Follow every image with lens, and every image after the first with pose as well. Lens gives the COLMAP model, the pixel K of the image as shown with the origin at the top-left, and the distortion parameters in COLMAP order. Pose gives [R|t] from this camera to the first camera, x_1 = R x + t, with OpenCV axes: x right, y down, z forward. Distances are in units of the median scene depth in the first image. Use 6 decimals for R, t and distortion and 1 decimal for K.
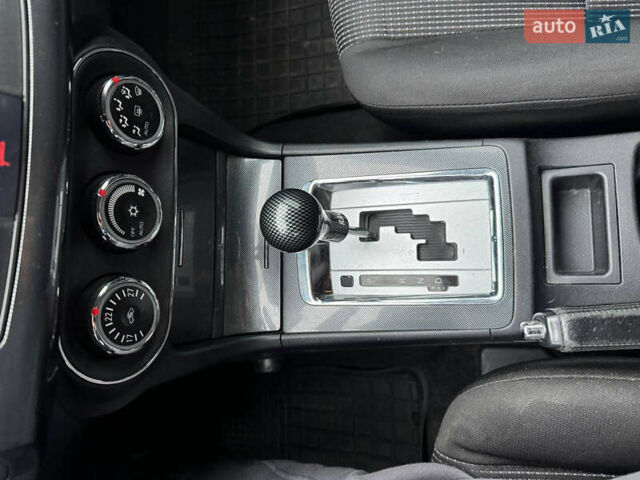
lens RADIAL K [[447.6, 0, 321.3], [0, 447.6, 242.8], [0, 0, 1]] dist [0.087104, -0.110791]
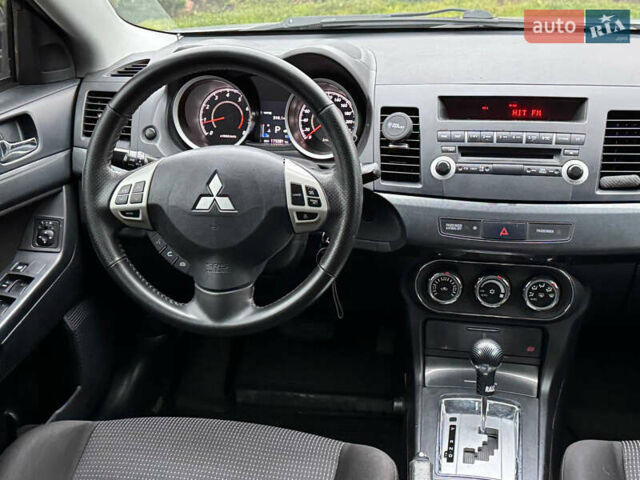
lens RADIAL K [[858.8, 0, 318.2], [0, 858.8, 247.3], [0, 0, 1]] dist [0.173228, -0.256103]
pose [[-0.168187, 0.710770, -0.683022, 2.483615], [-0.968792, 0.008807, 0.247719, -0.298368], [0.182086, 0.703369, 0.687108, -2.222783]]
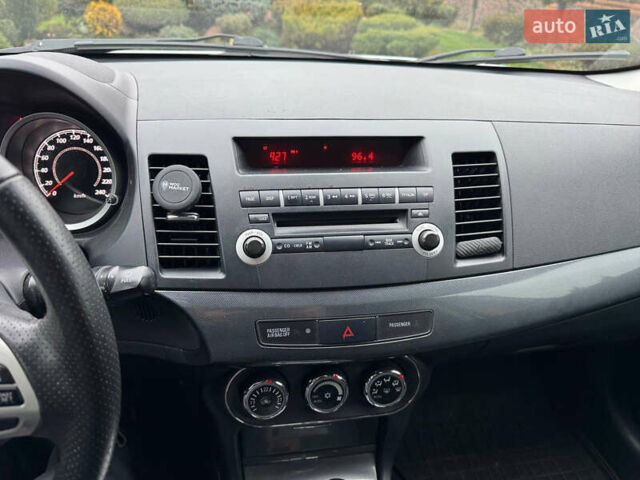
lens RADIAL K [[465.3, 0, 306.6], [0, 465.3, 239.9], [0, 0, 1]] dist [0.072158, -0.122425]
pose [[0.129606, 0.773203, -0.620774, 0.210656], [-0.991505, 0.094153, -0.089736, 0.110829], [-0.010937, 0.627131, 0.778837, -0.721556]]
